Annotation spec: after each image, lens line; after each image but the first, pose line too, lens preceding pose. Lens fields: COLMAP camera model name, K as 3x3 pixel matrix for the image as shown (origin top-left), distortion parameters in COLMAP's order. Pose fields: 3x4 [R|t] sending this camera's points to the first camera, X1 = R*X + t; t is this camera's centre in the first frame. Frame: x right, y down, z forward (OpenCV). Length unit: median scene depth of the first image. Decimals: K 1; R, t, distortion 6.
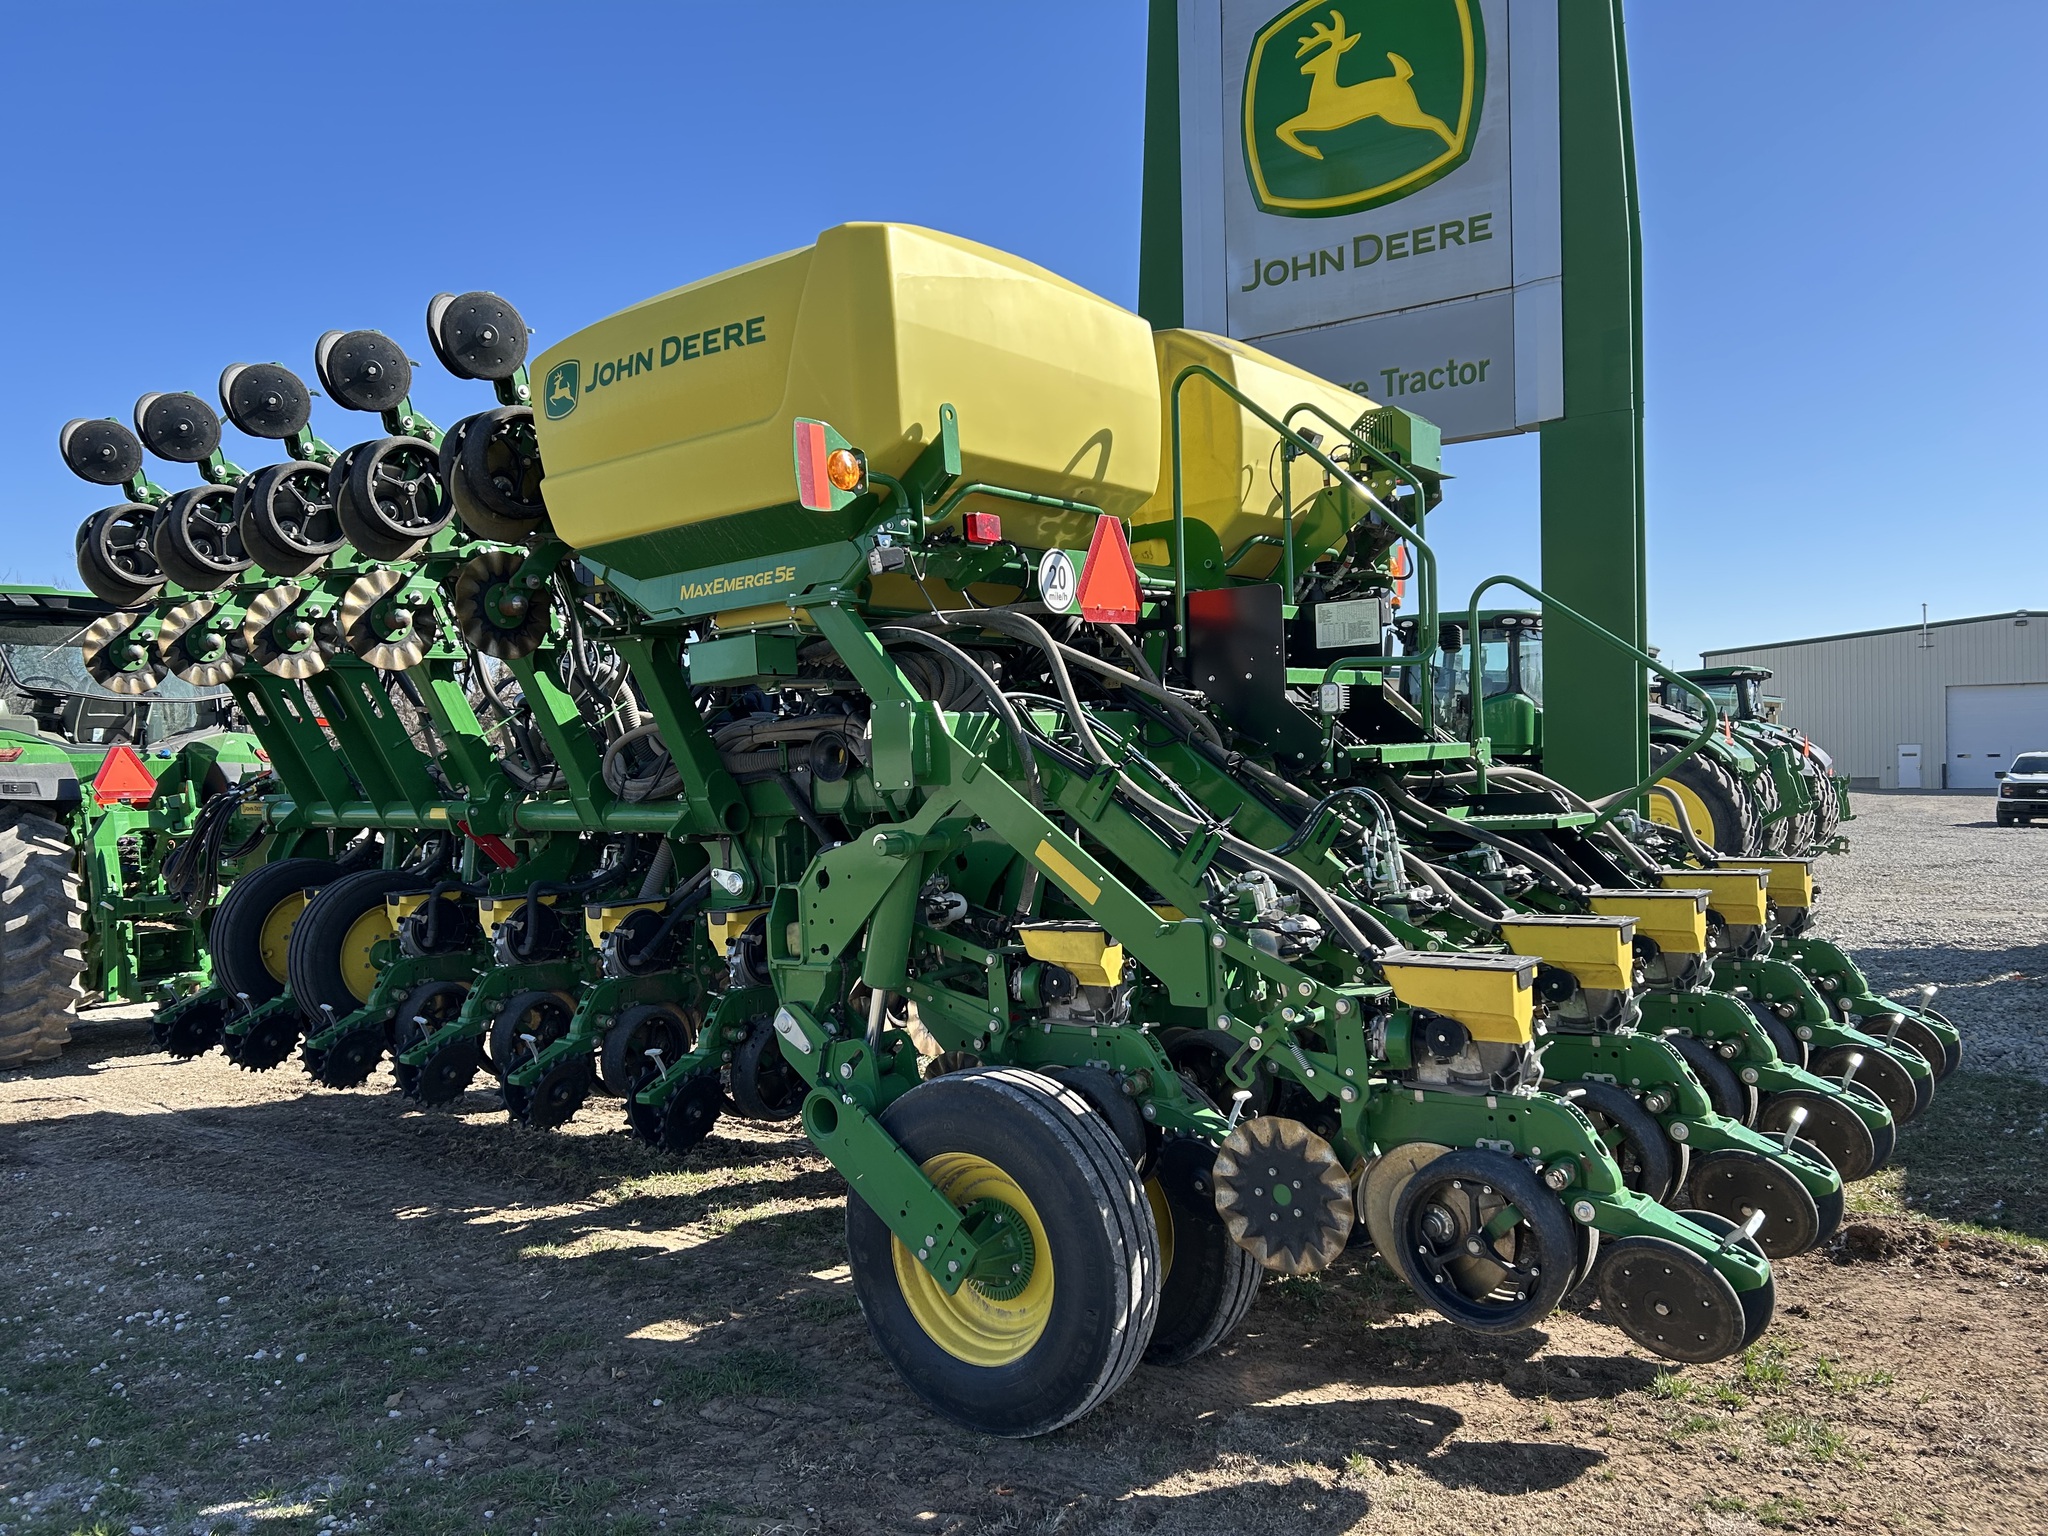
lens RADIAL K [[1539.4, 0, 1024.0], [0, 1539.4, 768.0], [0, 0, 1]] dist [0.041046, -0.038589]
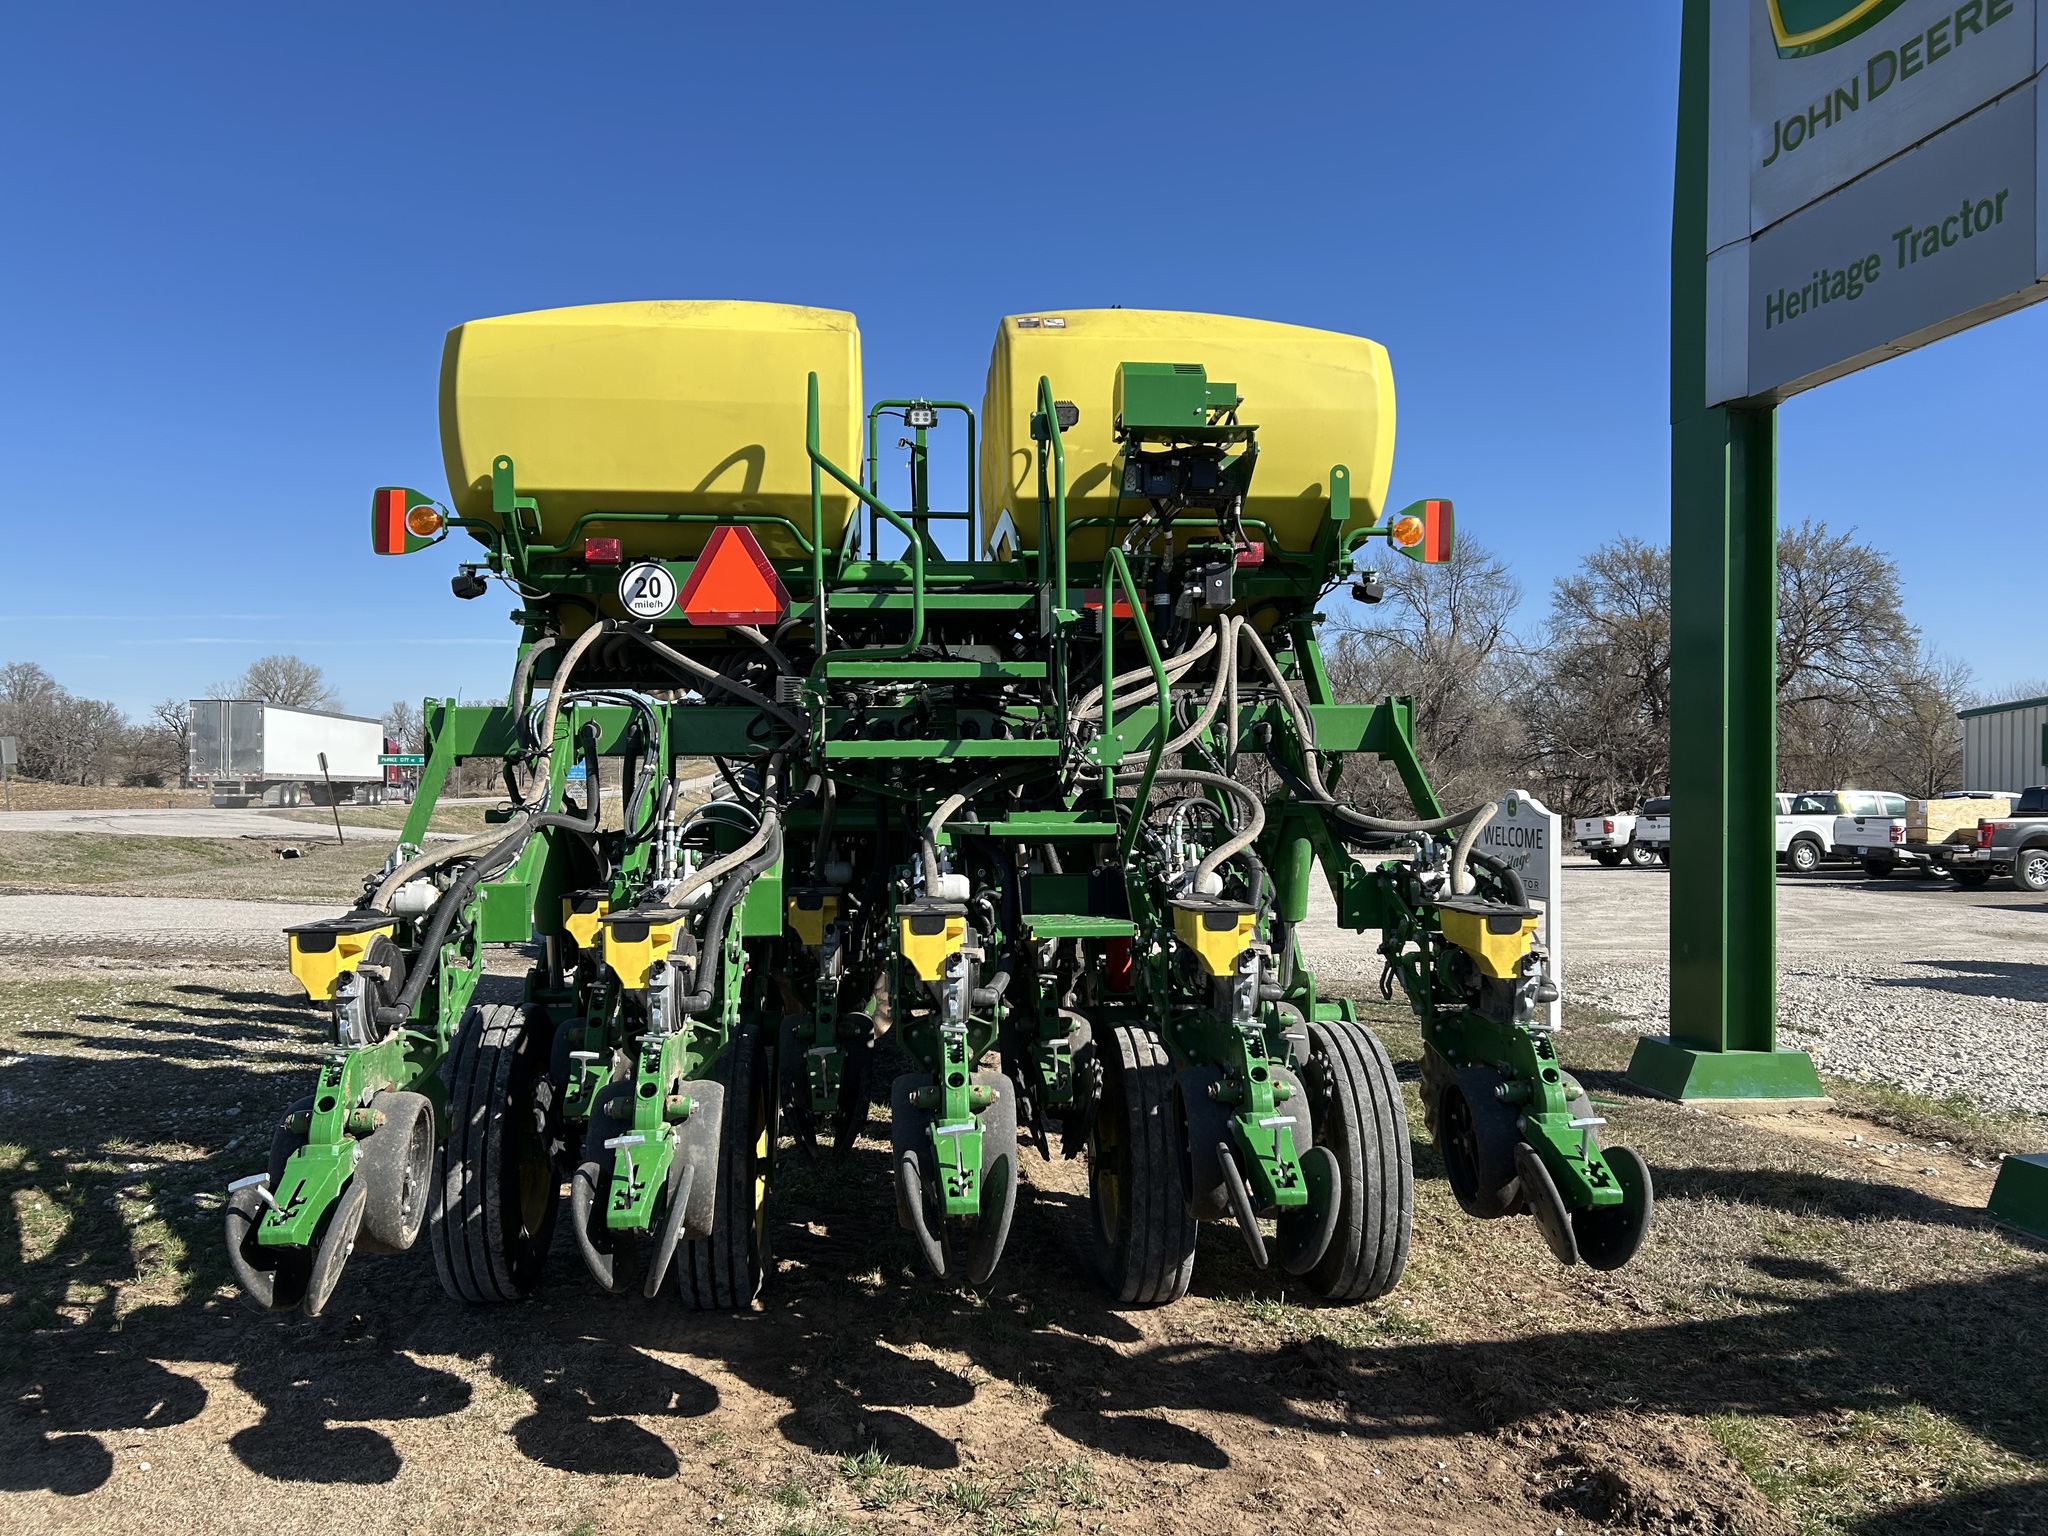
lens RADIAL K [[1539.4, 0, 1024.0], [0, 1539.4, 768.0], [0, 0, 1]] dist [0.041046, -0.038589]
pose [[0.673876, 0.022508, -0.738502, 0.762285], [-0.023564, 0.999682, 0.008966, -0.005613], [0.738469, 0.011360, 0.674192, 0.319587]]
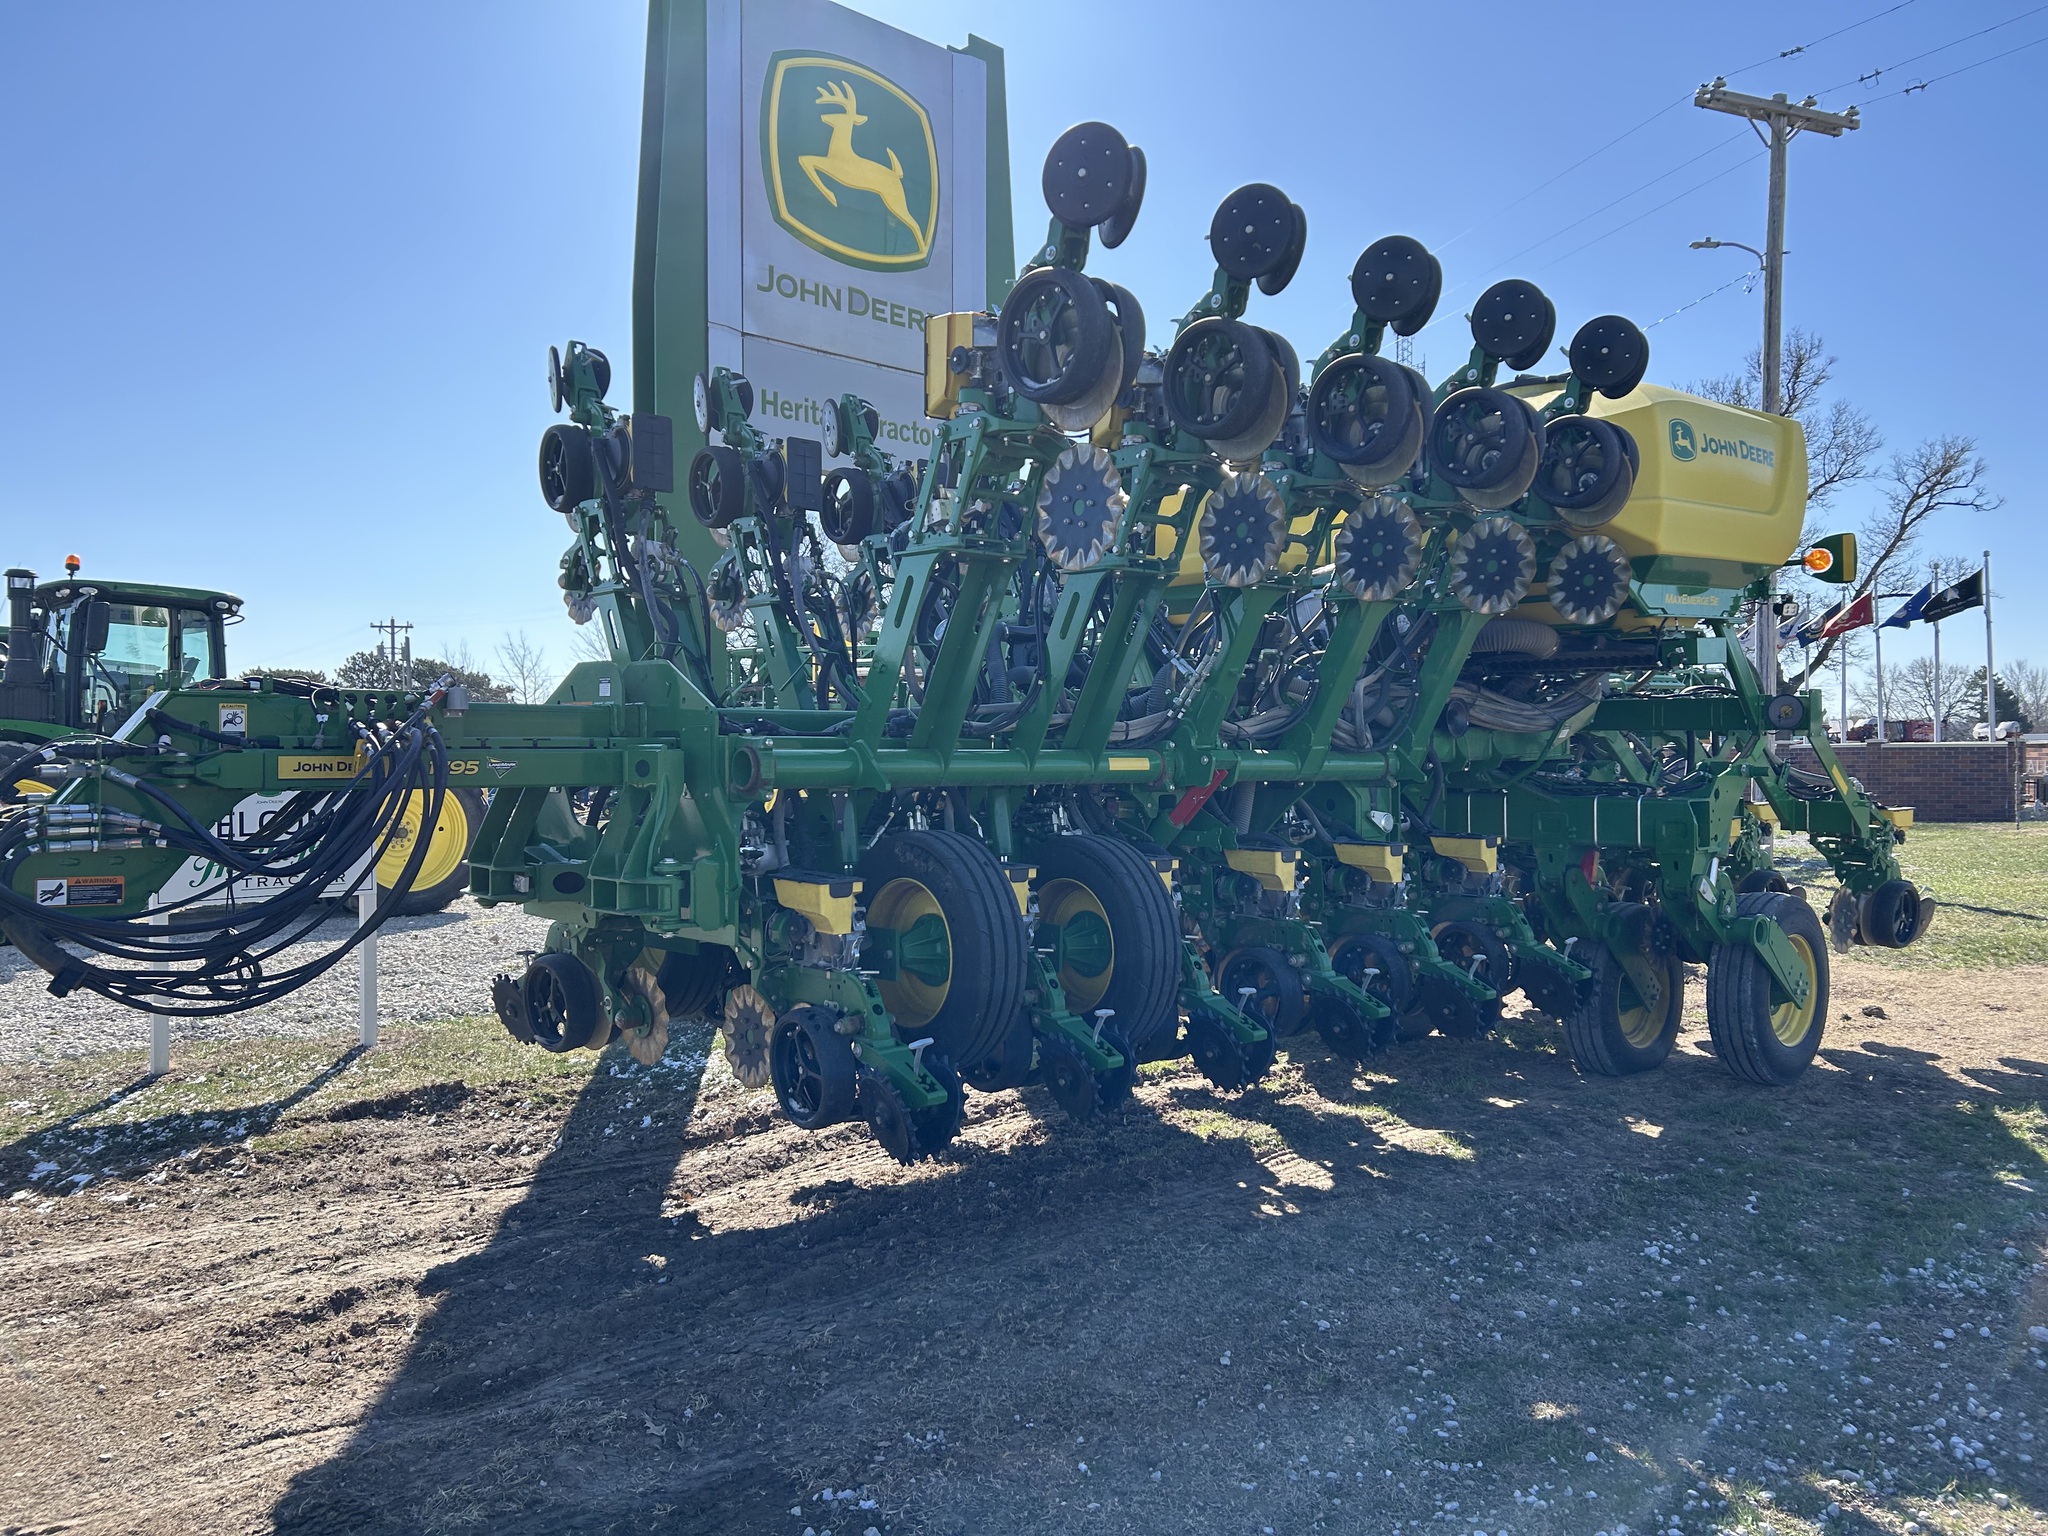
lens RADIAL K [[1534.3, 0, 1045.9], [0, 1534.3, 759.8], [0, 0, 1]] dist [0.046307, -0.041156]
pose [[0.197304, 0.023534, 0.980060, -1.323698], [0.003177, 0.999691, -0.024645, 0.052854], [-0.980337, 0.007976, 0.197168, 0.976840]]
